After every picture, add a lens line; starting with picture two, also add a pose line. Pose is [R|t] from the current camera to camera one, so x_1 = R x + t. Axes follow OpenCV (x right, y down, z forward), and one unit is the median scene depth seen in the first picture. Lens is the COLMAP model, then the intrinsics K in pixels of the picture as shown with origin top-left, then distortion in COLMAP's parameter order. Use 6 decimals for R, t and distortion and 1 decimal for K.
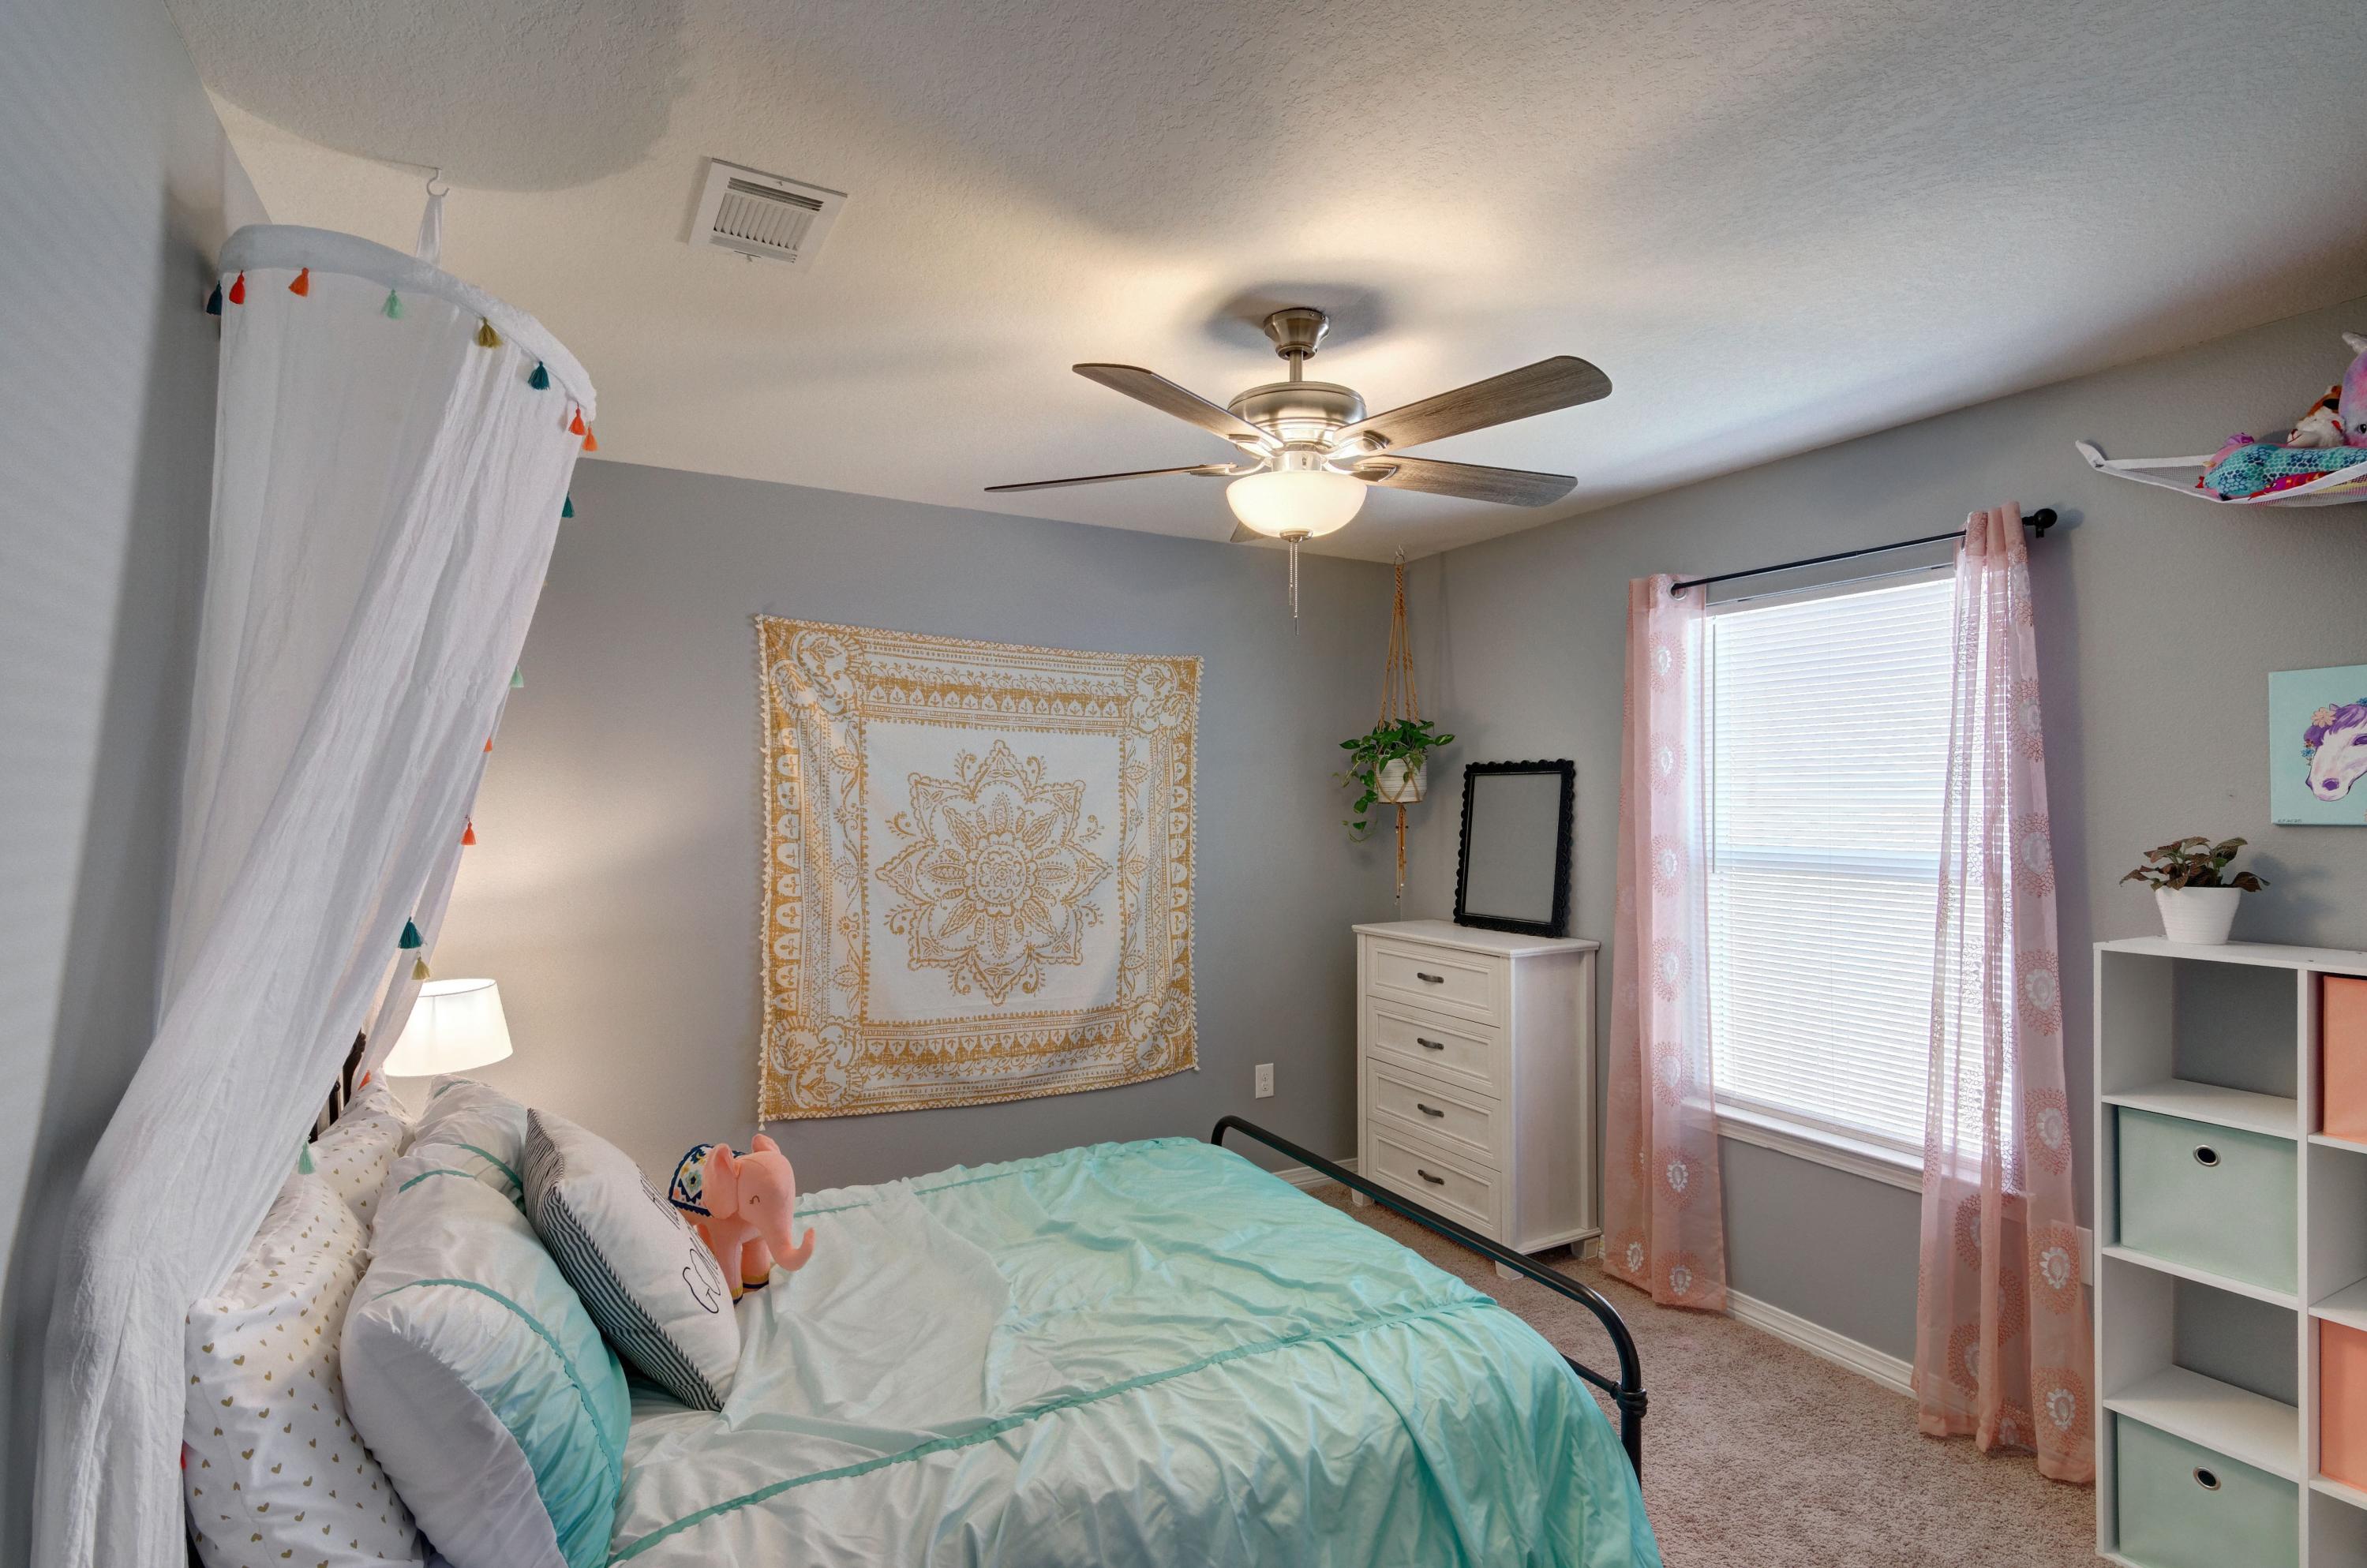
lens RADIAL K [[1126.0, 0, 1188.5], [0, 1126.0, 790.6], [0, 0, 1]] dist [0.001056, -0.000405]
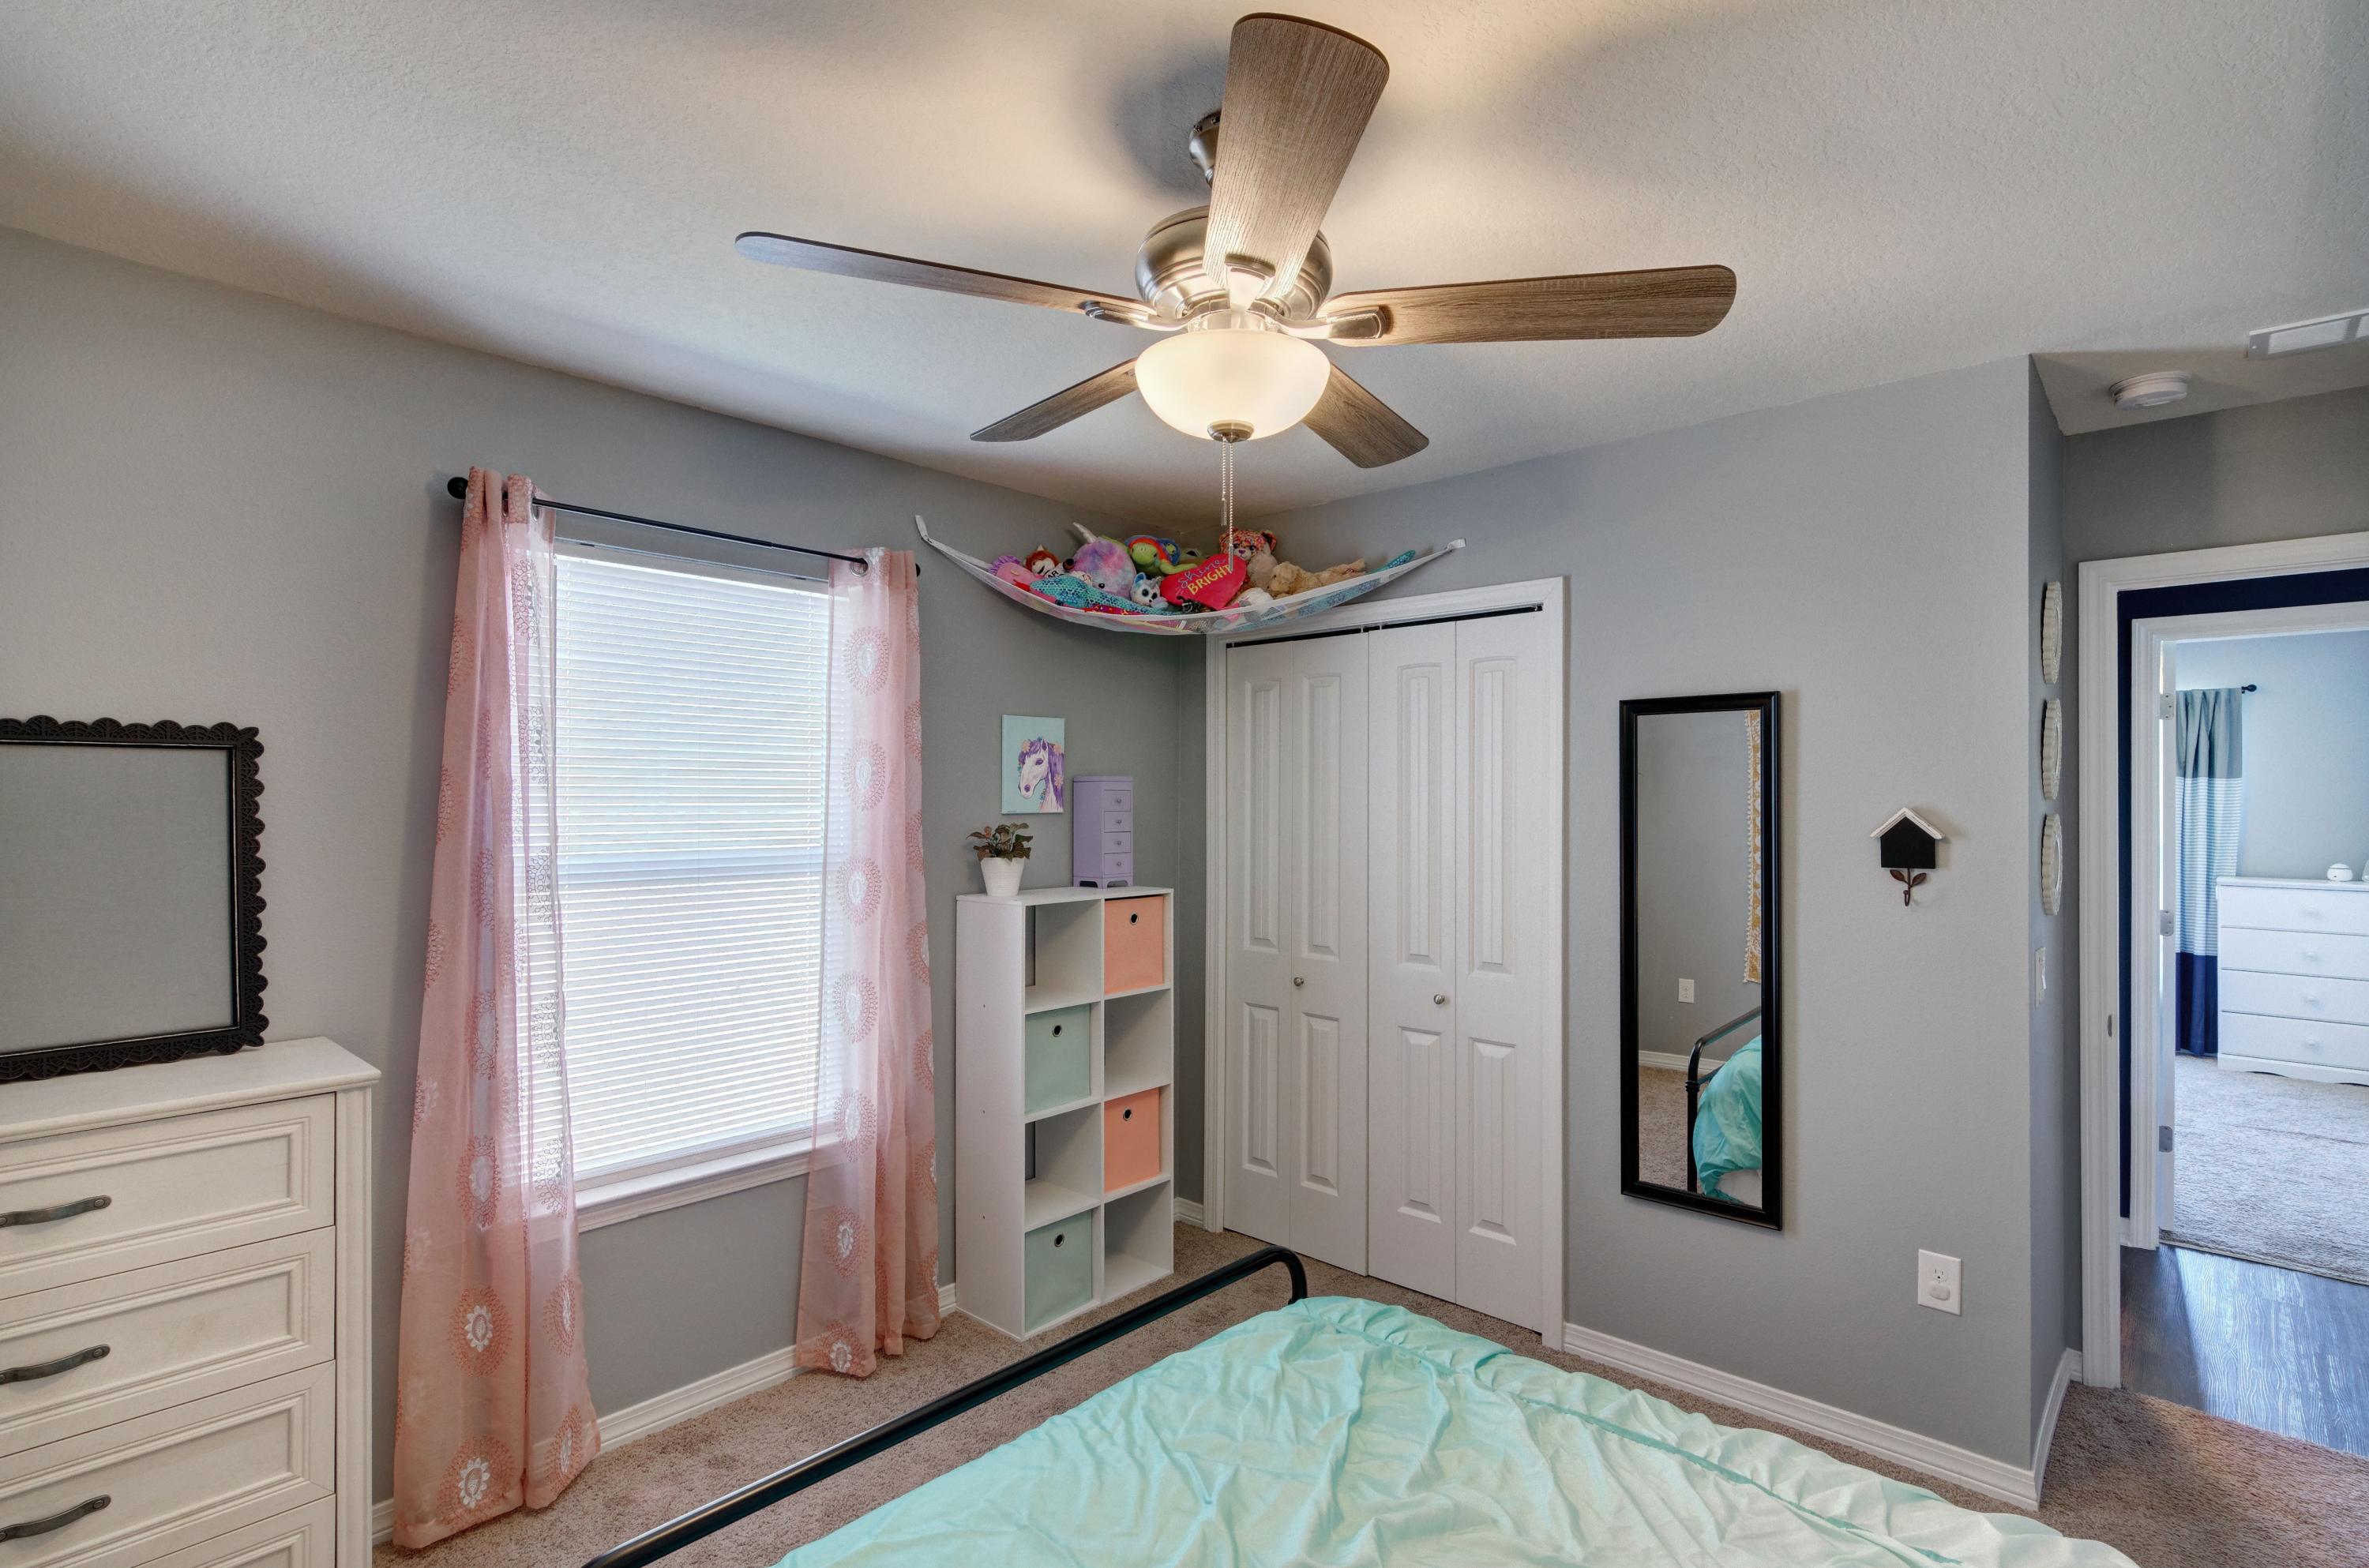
lens RADIAL K [[1127.0, 0, 1189.5], [0, 1127.0, 790.6], [0, 0, 1]] dist [0.001056, -0.000405]
pose [[-0.322654, 0.003754, 0.946510, -0.462019], [-0.010282, 0.999919, -0.007471, 0.005688], [-0.946461, -0.012142, -0.322589, 1.010411]]
